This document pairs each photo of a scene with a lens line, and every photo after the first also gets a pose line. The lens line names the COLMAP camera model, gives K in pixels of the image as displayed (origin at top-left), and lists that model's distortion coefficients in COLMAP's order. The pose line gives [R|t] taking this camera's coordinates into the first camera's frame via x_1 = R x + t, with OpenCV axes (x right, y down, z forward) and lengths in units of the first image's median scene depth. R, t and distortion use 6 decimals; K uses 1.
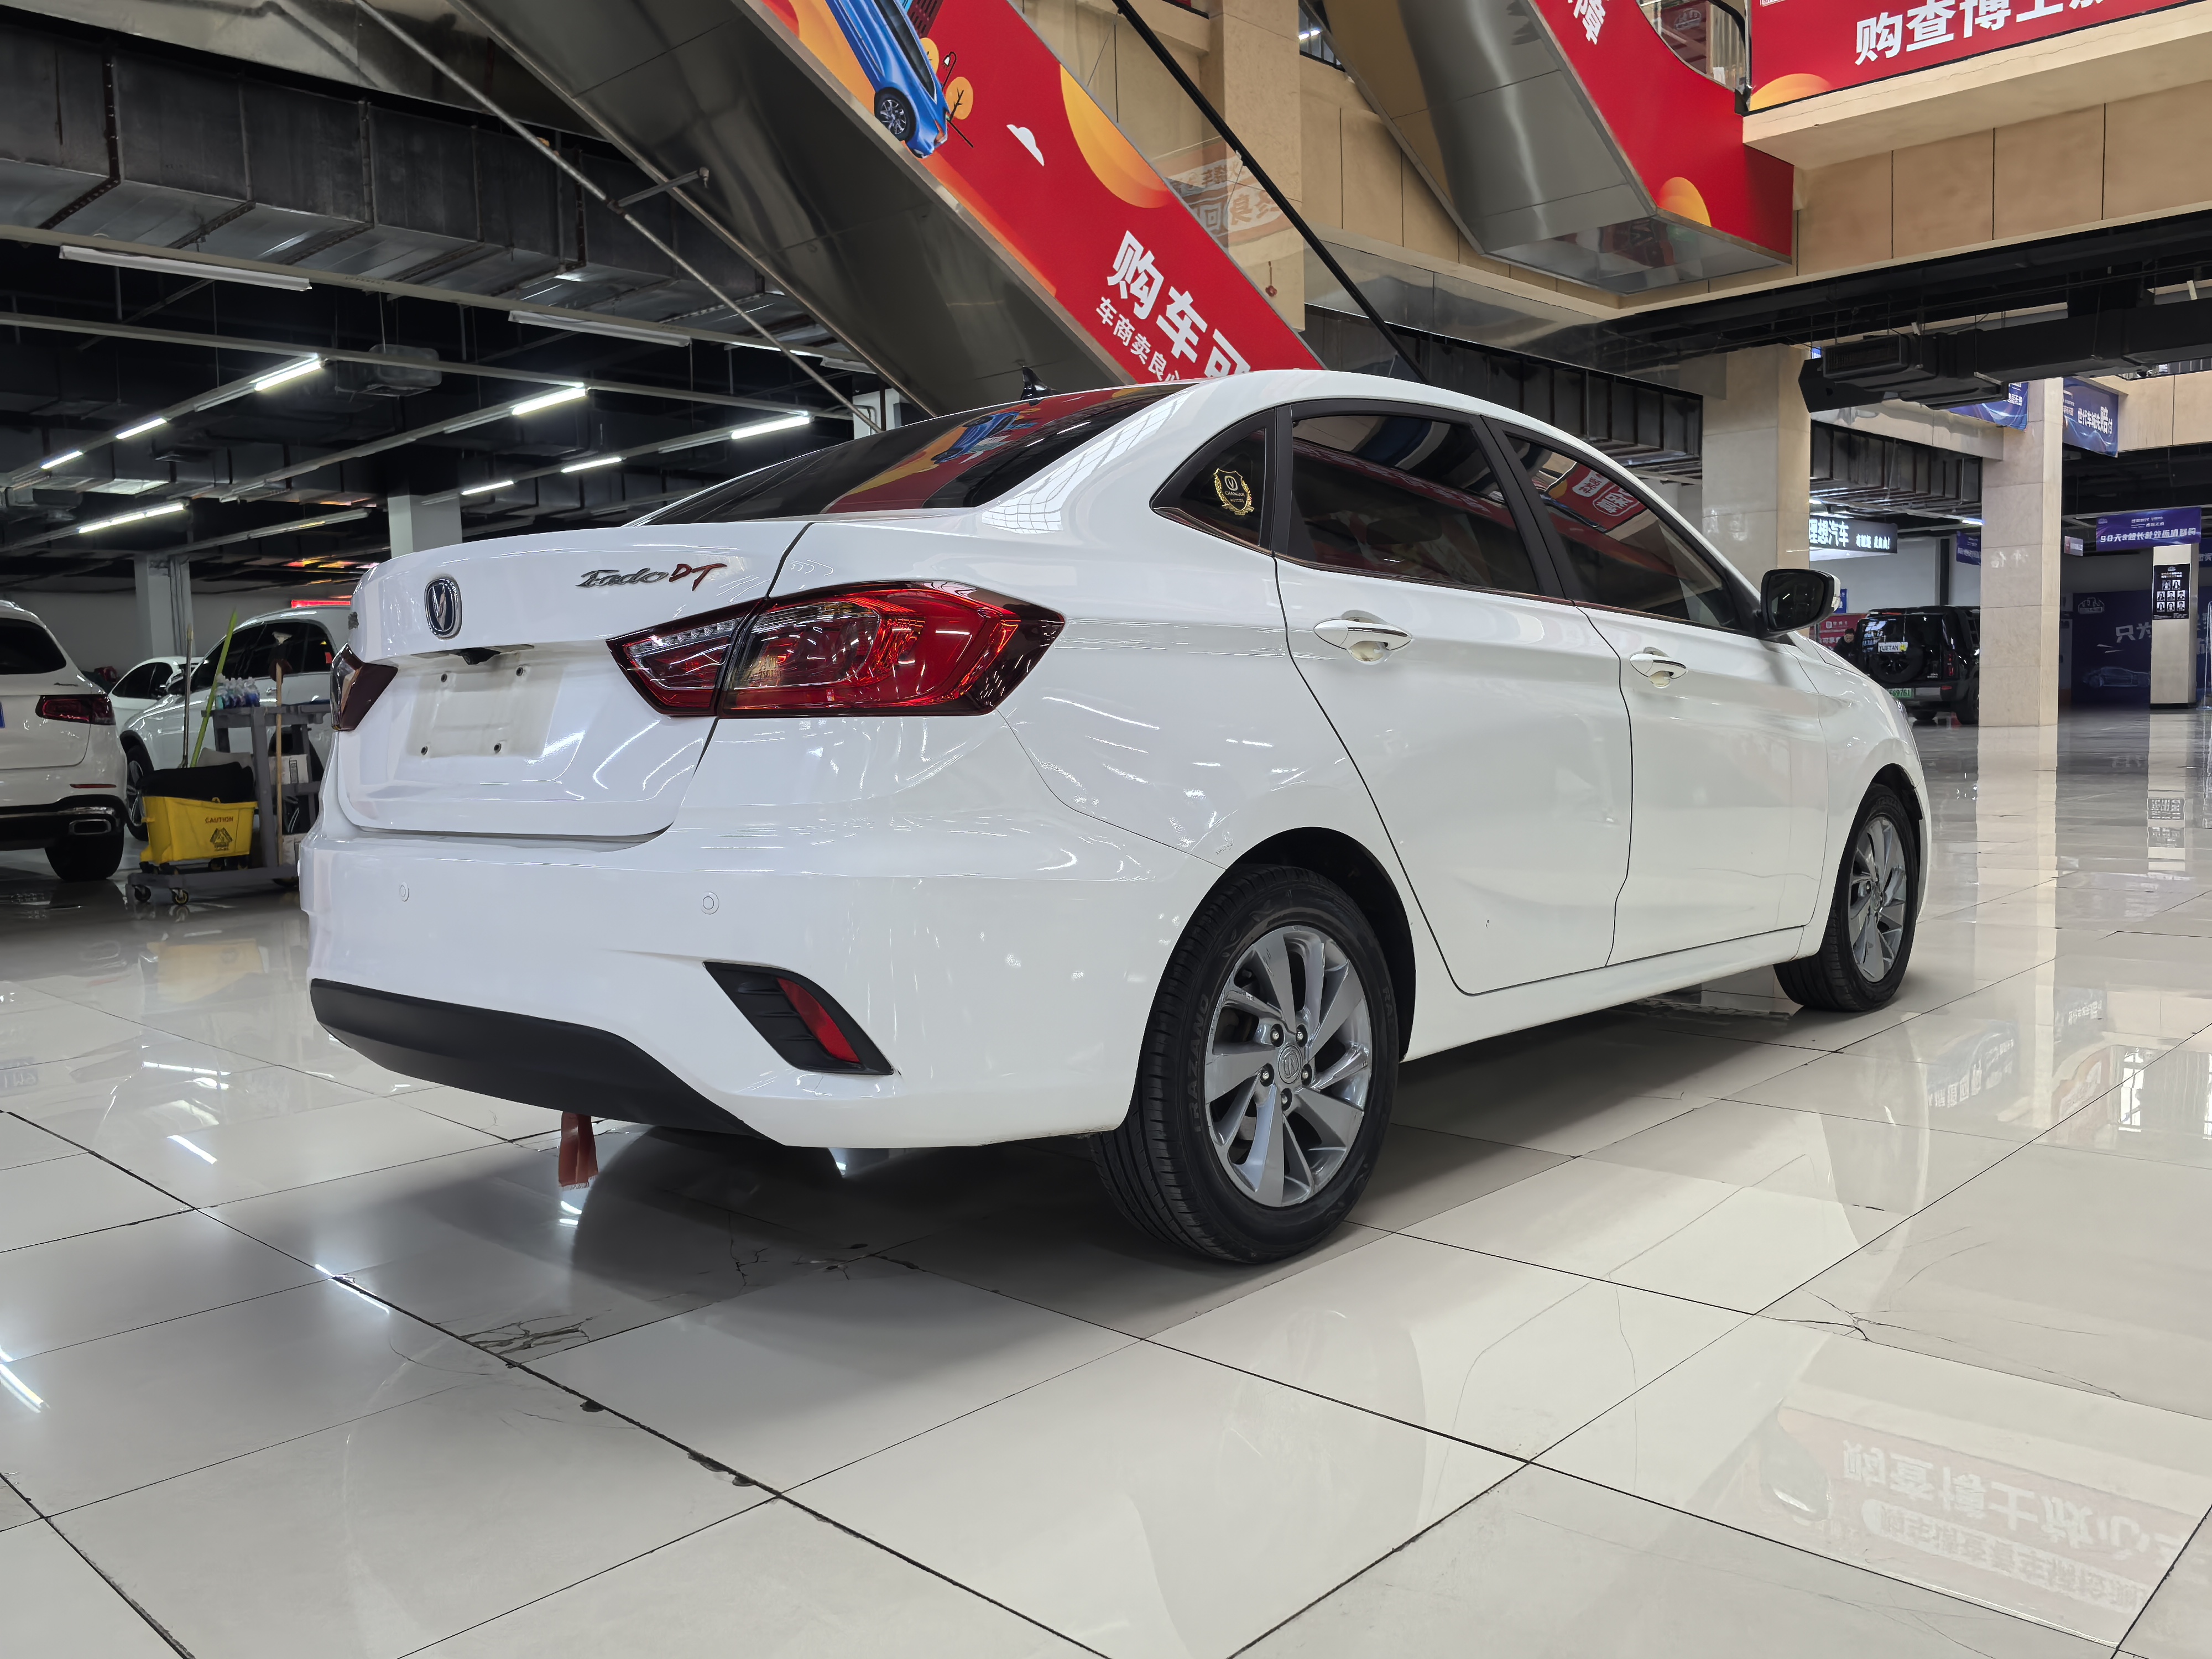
lens RADIAL K [[1757.1, 0, 1106.0], [0, 1757.1, 829.5], [0, 0, 1]] dist [0.065910, -0.079129]
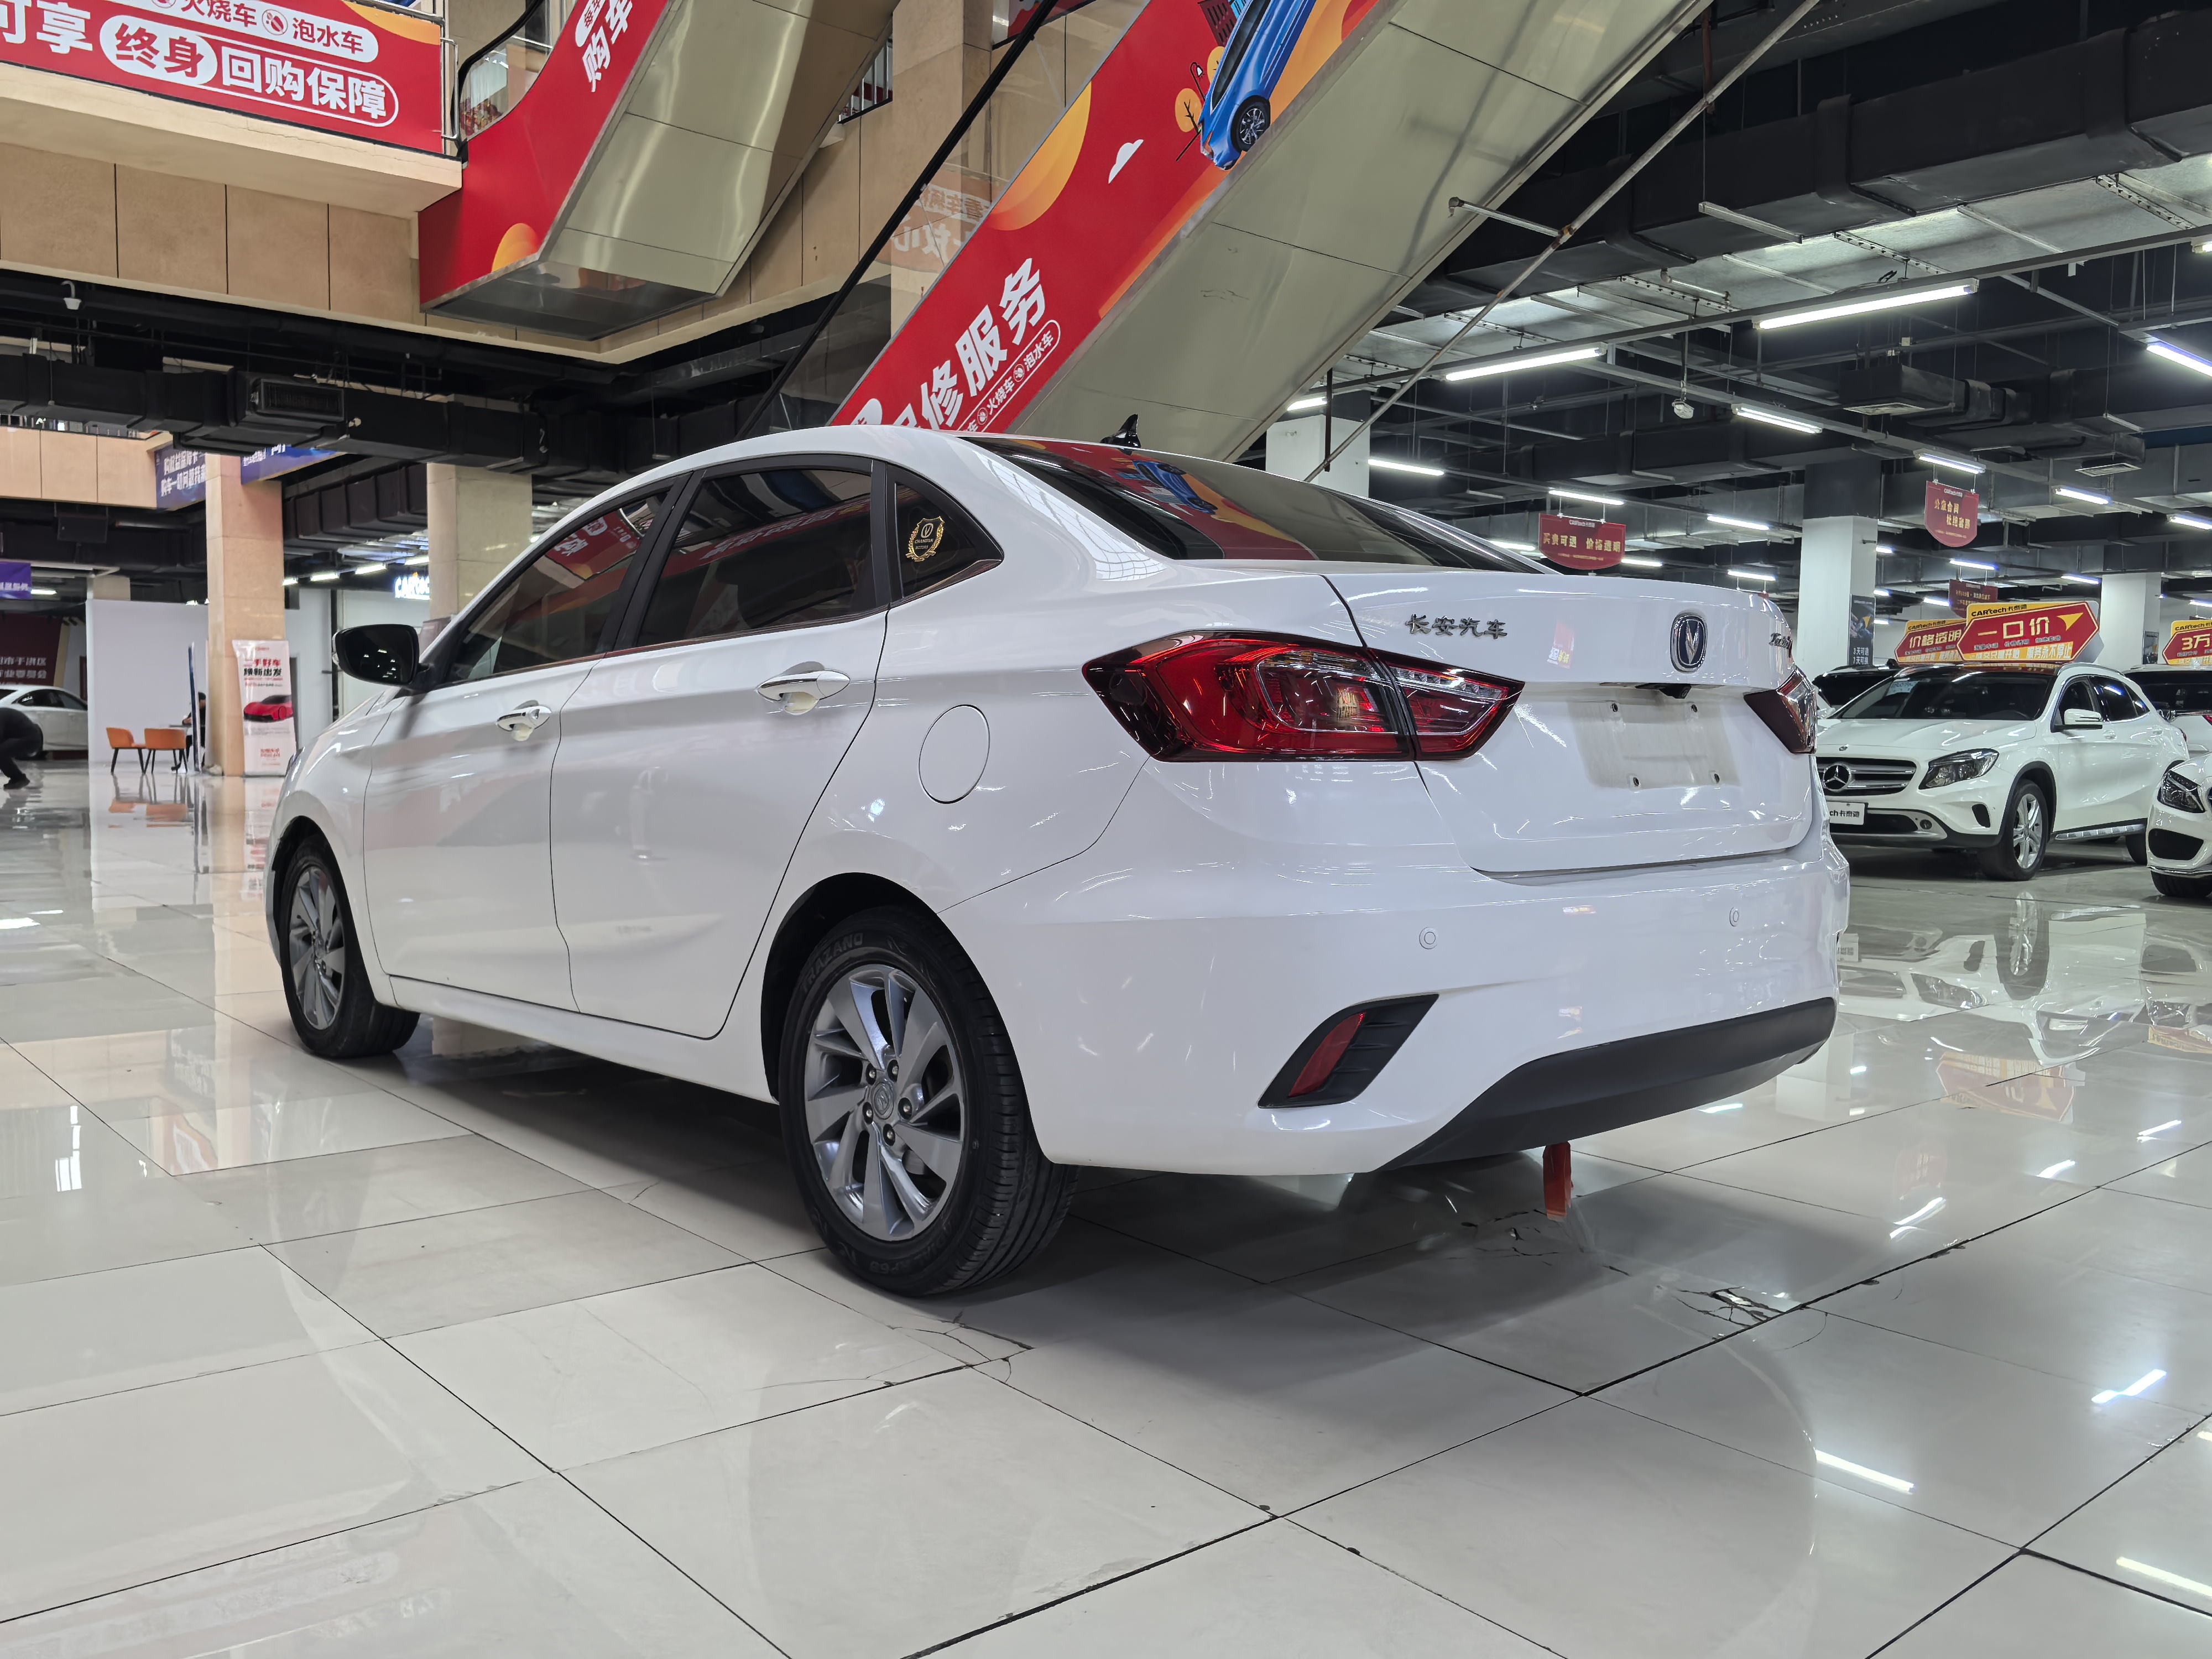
lens RADIAL K [[1757.1, 0, 1106.0], [0, 1757.1, 829.5], [0, 0, 1]] dist [0.065910, -0.079129]
pose [[0.101947, -0.026268, 0.994443, -0.391445], [0.059153, 0.998043, 0.020299, -0.015695], [-0.993030, 0.056754, 0.103302, 0.336863]]
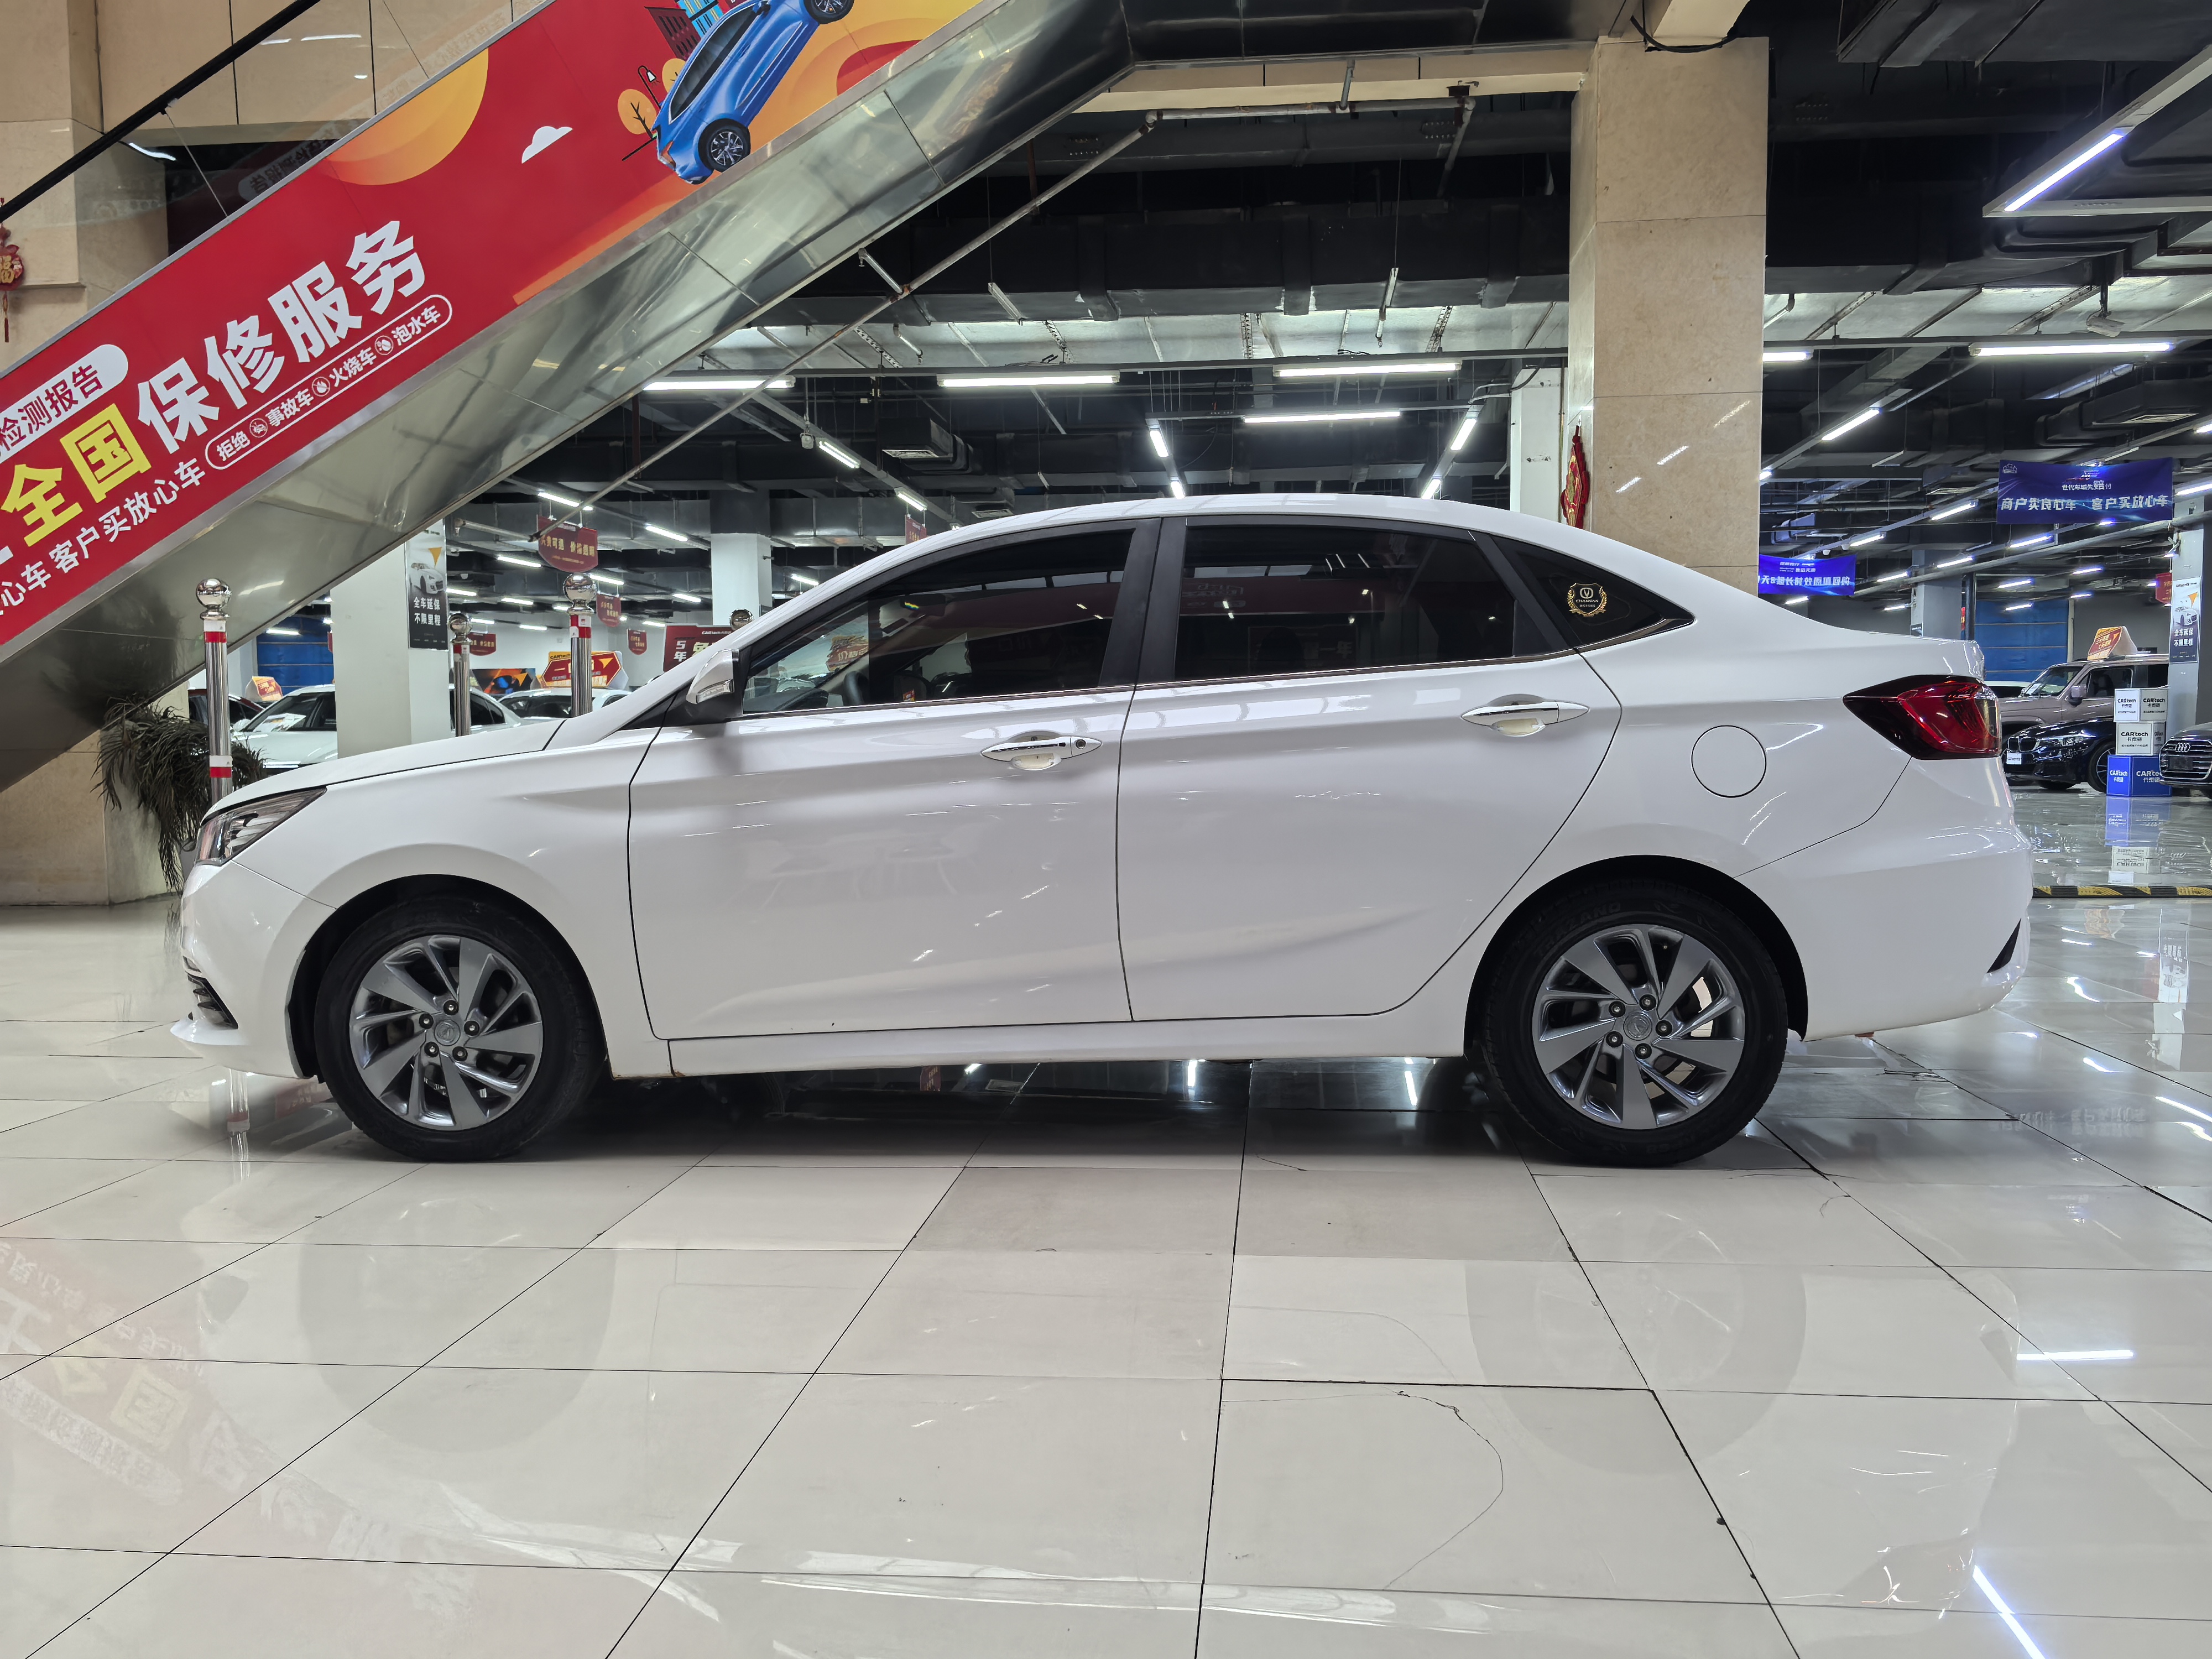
lens RADIAL K [[1757.1, 0, 1106.0], [0, 1757.1, 829.5], [0, 0, 1]] dist [0.065910, -0.079129]
pose [[-0.613568, -0.011797, 0.789554, -0.337400], [0.087143, 0.992769, 0.082553, -0.053435], [-0.784819, 0.119456, -0.608103, 0.743493]]
